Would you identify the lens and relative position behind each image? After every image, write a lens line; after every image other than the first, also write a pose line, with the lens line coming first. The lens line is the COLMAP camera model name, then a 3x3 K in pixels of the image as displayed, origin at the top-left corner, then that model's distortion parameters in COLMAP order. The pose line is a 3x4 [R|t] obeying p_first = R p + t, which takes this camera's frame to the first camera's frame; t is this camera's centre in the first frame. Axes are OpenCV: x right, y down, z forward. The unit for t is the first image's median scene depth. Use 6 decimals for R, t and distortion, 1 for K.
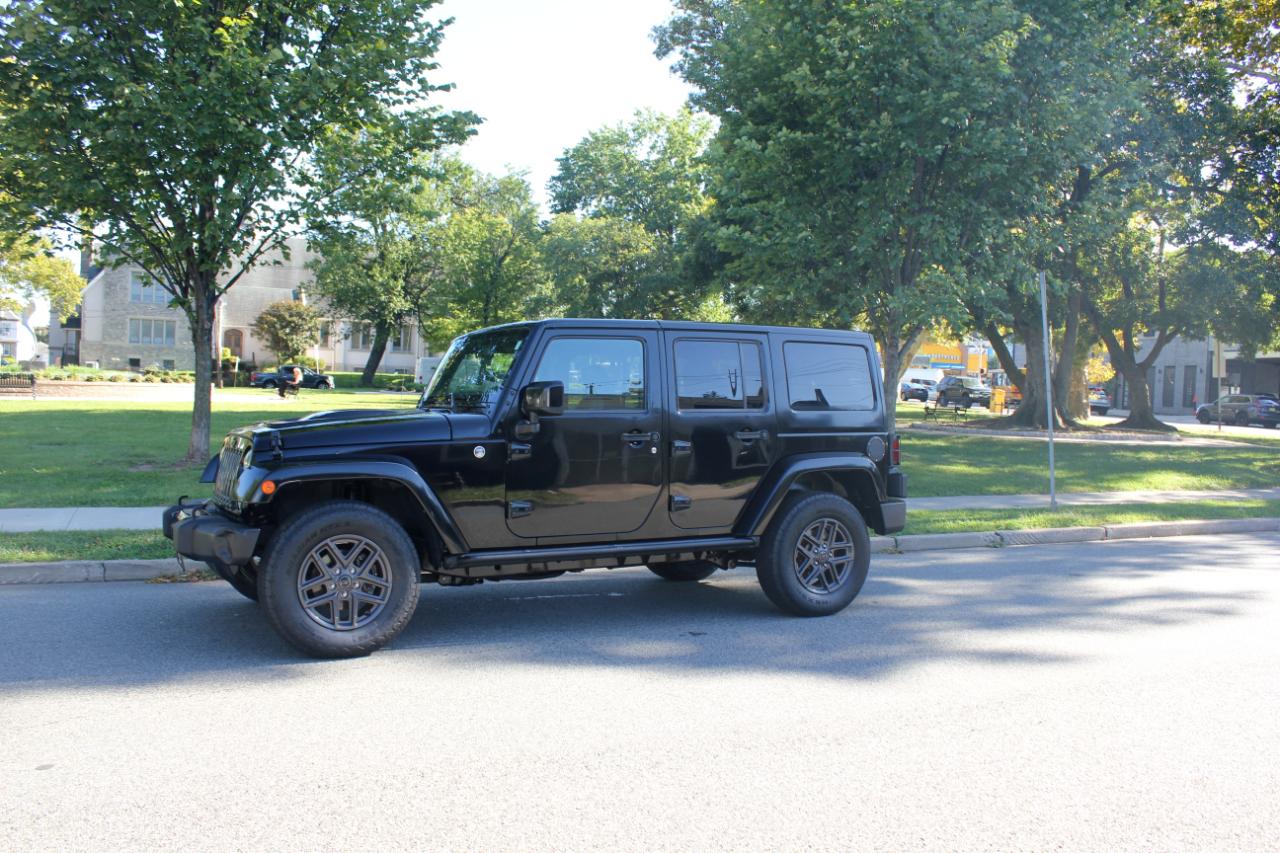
lens RADIAL K [[1051.2, 0, 634.9], [0, 1051.2, 436.6], [0, 0, 1]] dist [-0.137574, 0.086201]
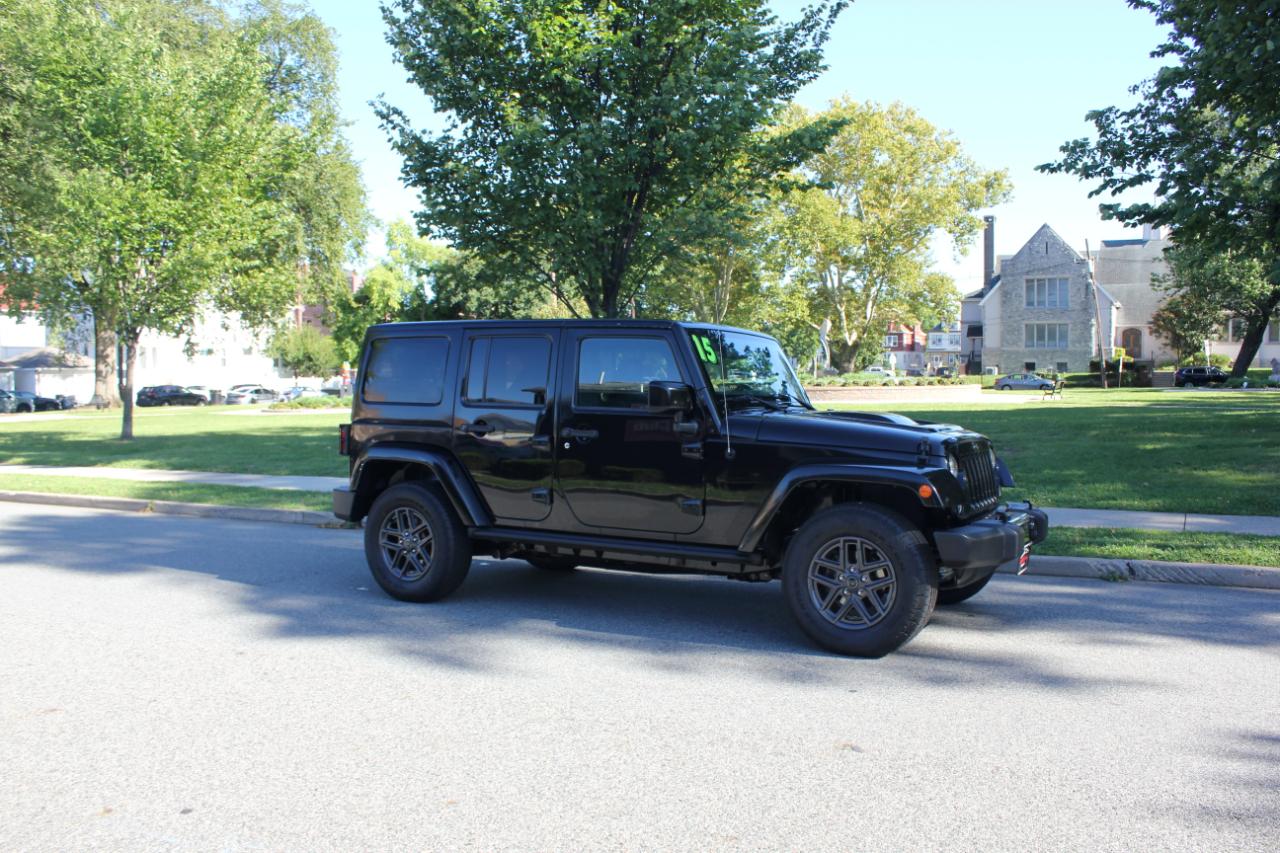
lens RADIAL K [[1051.2, 0, 651.1], [0, 1051.2, 438.7], [0, 0, 1]] dist [-0.137574, 0.086201]
pose [[0.643125, 0.005139, -0.765744, 0.689073], [-0.004885, 0.999985, 0.002609, 0.004437], [0.765746, 0.002063, 0.643140, 0.278866]]
